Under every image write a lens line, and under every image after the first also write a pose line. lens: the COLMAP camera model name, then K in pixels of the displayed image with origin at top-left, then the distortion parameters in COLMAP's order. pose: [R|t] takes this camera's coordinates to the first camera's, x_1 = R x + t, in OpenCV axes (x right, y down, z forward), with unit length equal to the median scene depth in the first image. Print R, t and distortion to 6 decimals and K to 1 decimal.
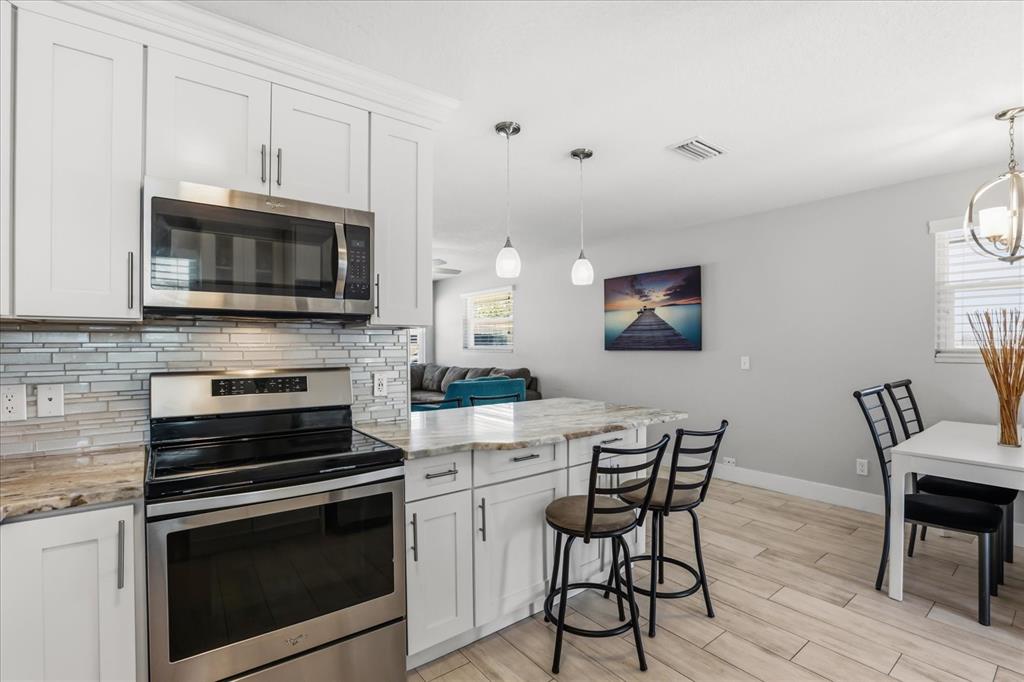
lens RADIAL K [[475.8, 0, 511.5], [0, 475.8, 343.8], [0, 0, 1]] dist [-0.019335, 0.008428]
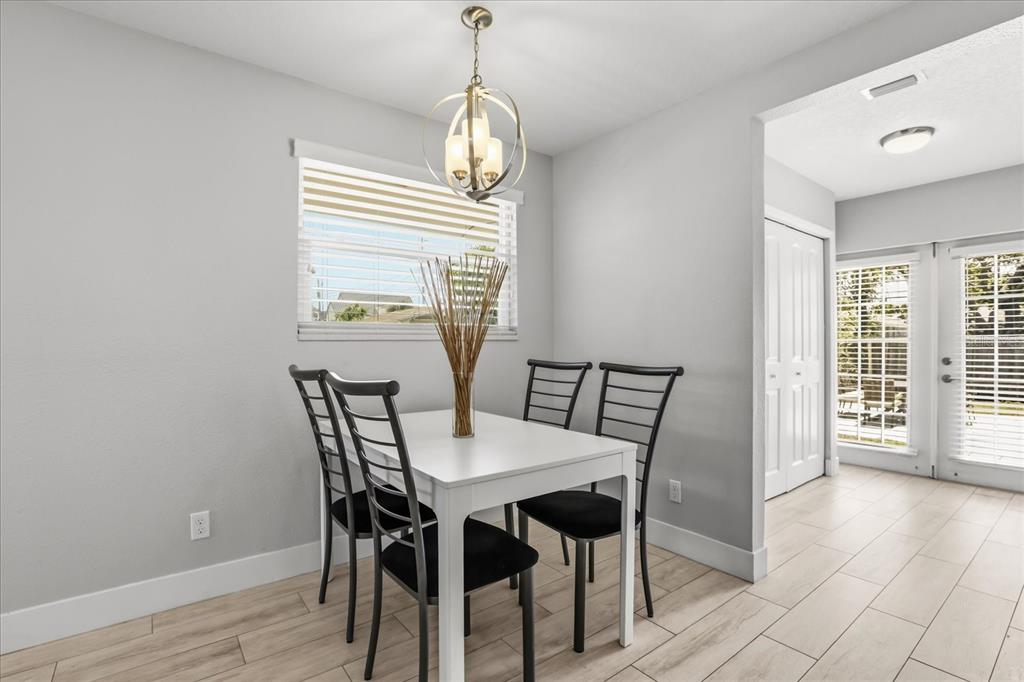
lens RADIAL K [[495.4, 0, 511.2], [0, 495.4, 344.2], [0, 0, 1]] dist [0.000035, 0.000397]
pose [[0.037622, 0.003349, 0.999286, 0.166378], [0.003117, 0.999989, -0.003469, 0.048548], [-0.999287, 0.003245, 0.037611, 0.655904]]
